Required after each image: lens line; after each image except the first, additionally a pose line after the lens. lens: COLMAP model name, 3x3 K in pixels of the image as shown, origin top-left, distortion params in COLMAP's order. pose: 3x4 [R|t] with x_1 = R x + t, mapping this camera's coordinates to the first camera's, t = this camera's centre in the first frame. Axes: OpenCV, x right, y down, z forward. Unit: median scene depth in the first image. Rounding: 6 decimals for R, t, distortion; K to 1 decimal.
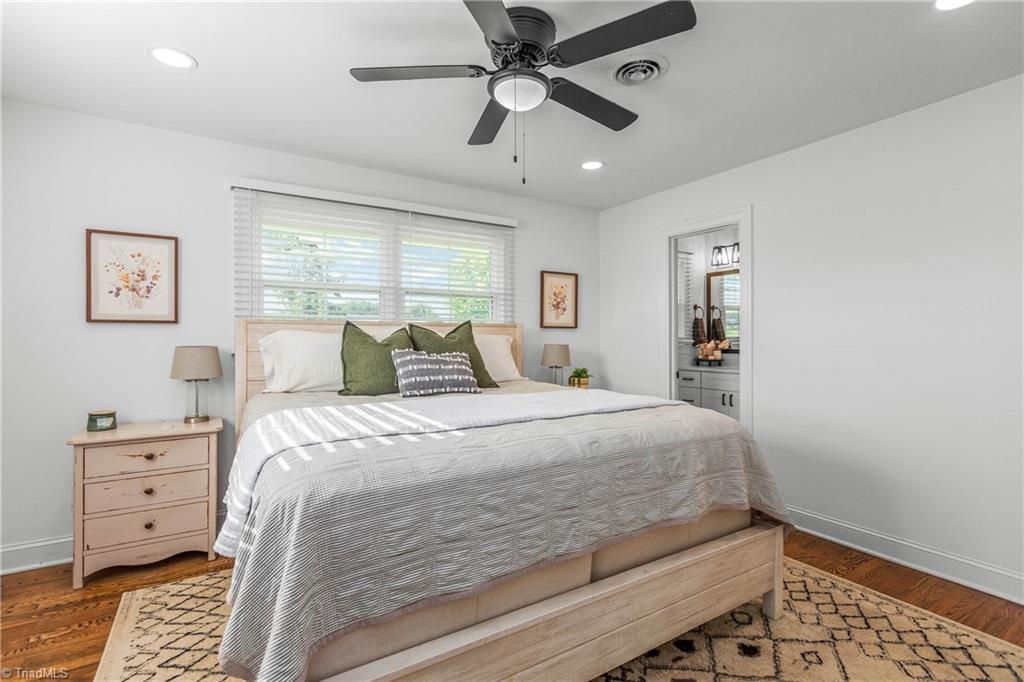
lens RADIAL K [[469.3, 0, 509.4], [0, 469.3, 335.8], [0, 0, 1]] dist [0.000301, 0.000280]
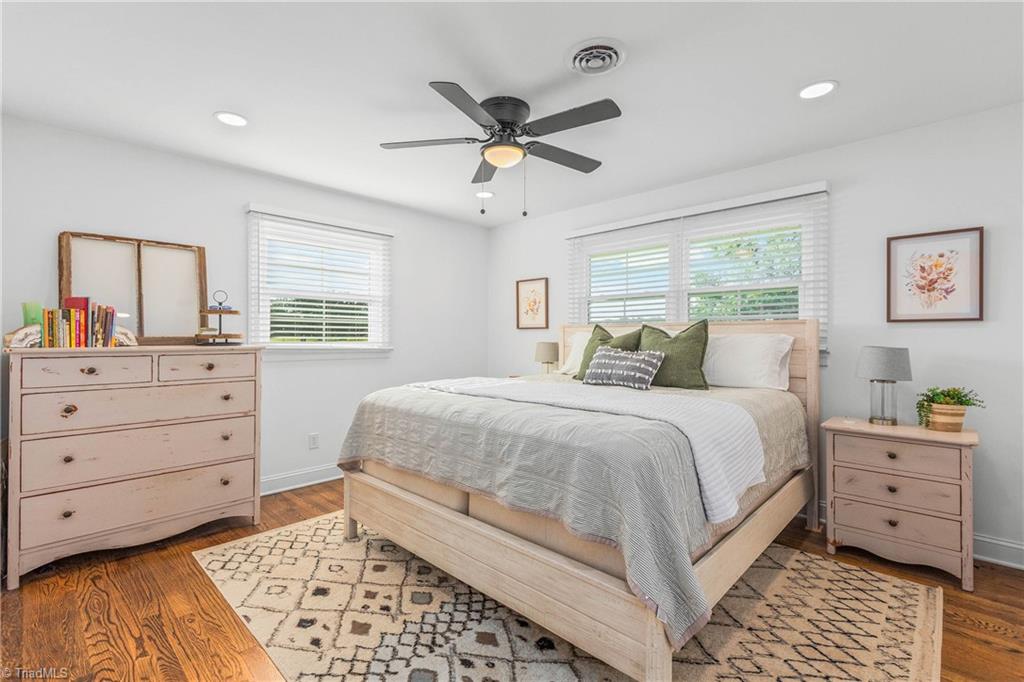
lens RADIAL K [[469.3, 0, 509.4], [0, 469.3, 335.8], [0, 0, 1]] dist [0.000301, 0.000280]
pose [[0.247501, -0.005127, -0.968874, 0.910956], [0.002421, 0.999986, -0.004674, 0.006410], [0.968885, -0.001189, 0.247510, 0.467722]]
